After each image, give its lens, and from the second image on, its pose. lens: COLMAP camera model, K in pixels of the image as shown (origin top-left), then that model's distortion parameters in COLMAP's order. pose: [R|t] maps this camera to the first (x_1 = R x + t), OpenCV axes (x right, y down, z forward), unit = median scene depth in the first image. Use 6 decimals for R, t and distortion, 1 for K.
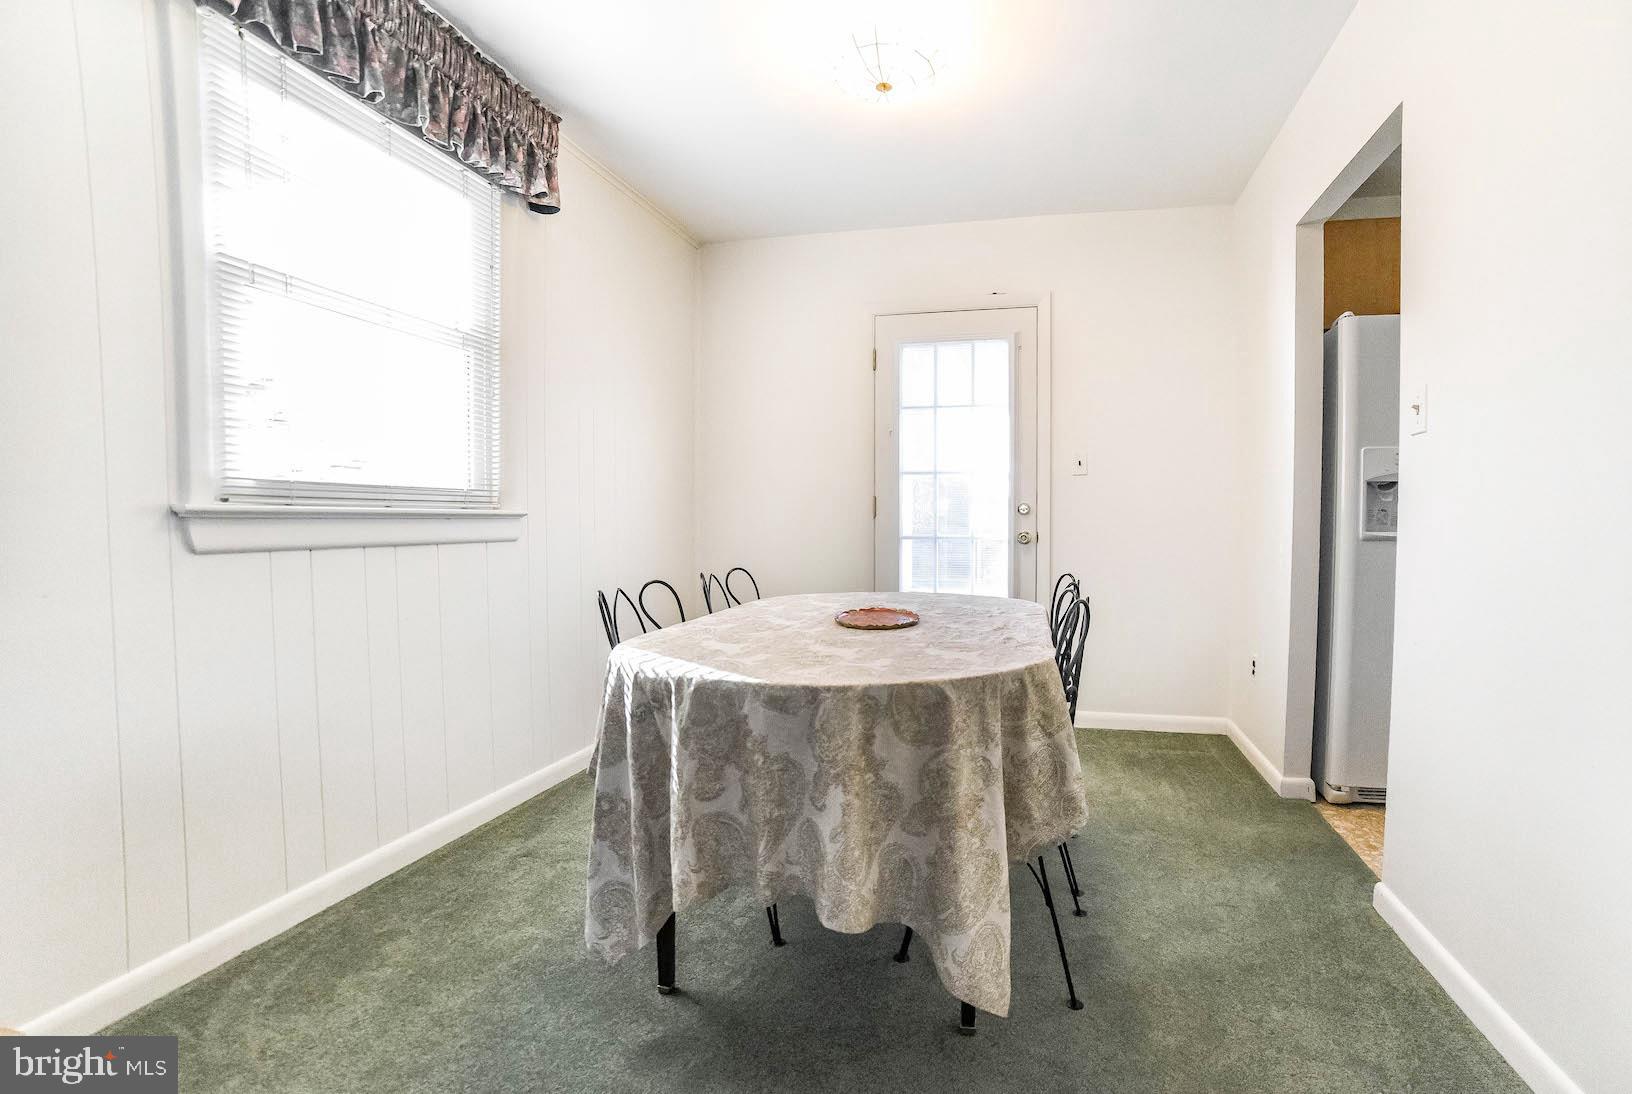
lens RADIAL K [[787.0, 0, 816.0], [0, 787.0, 547.0], [0, 0, 1]] dist [-0.055592, 0.000053]
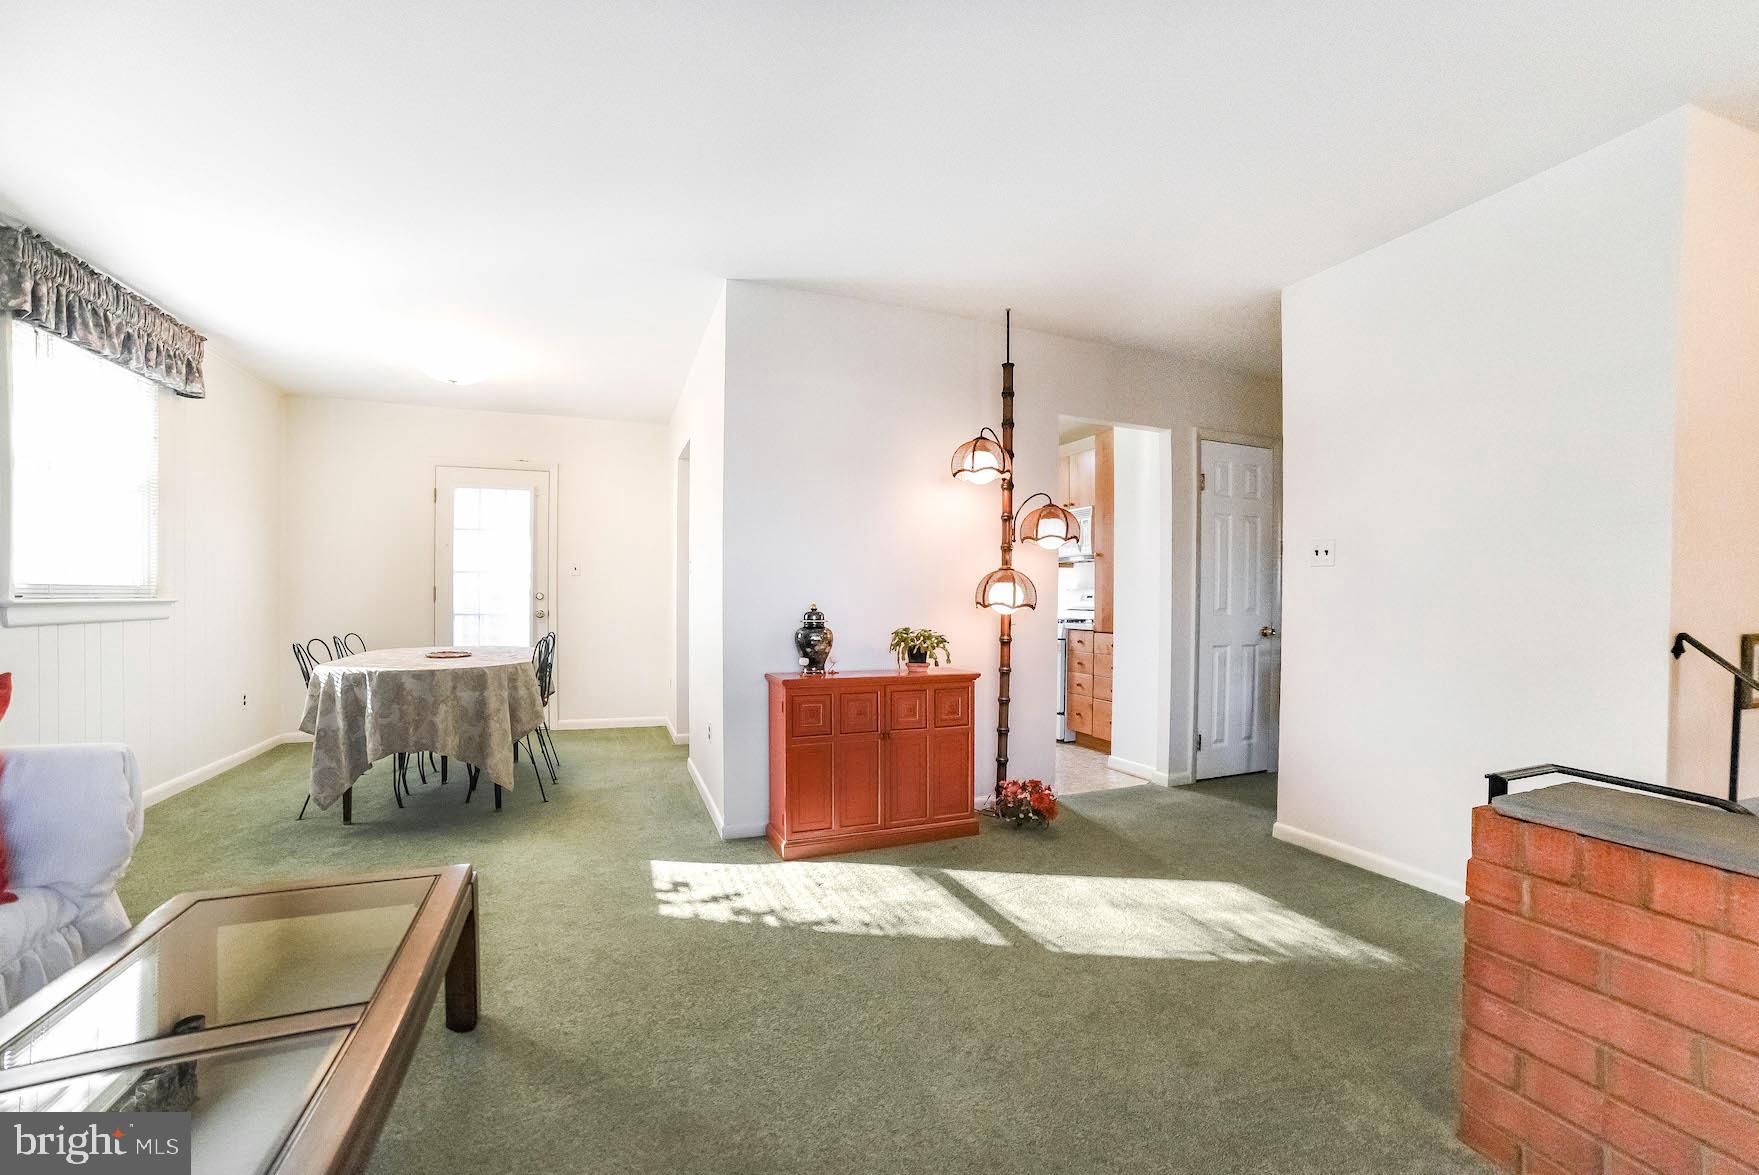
lens RADIAL K [[715.1, 0, 890.0], [0, 715.1, 603.1], [0, 0, 1]] dist [-0.088496, 0.039707]
pose [[0.773081, 0.003948, 0.634295, -0.234252], [0.011843, 0.999716, -0.020657, 0.009321], [-0.634196, 0.023481, 0.772815, -1.463568]]
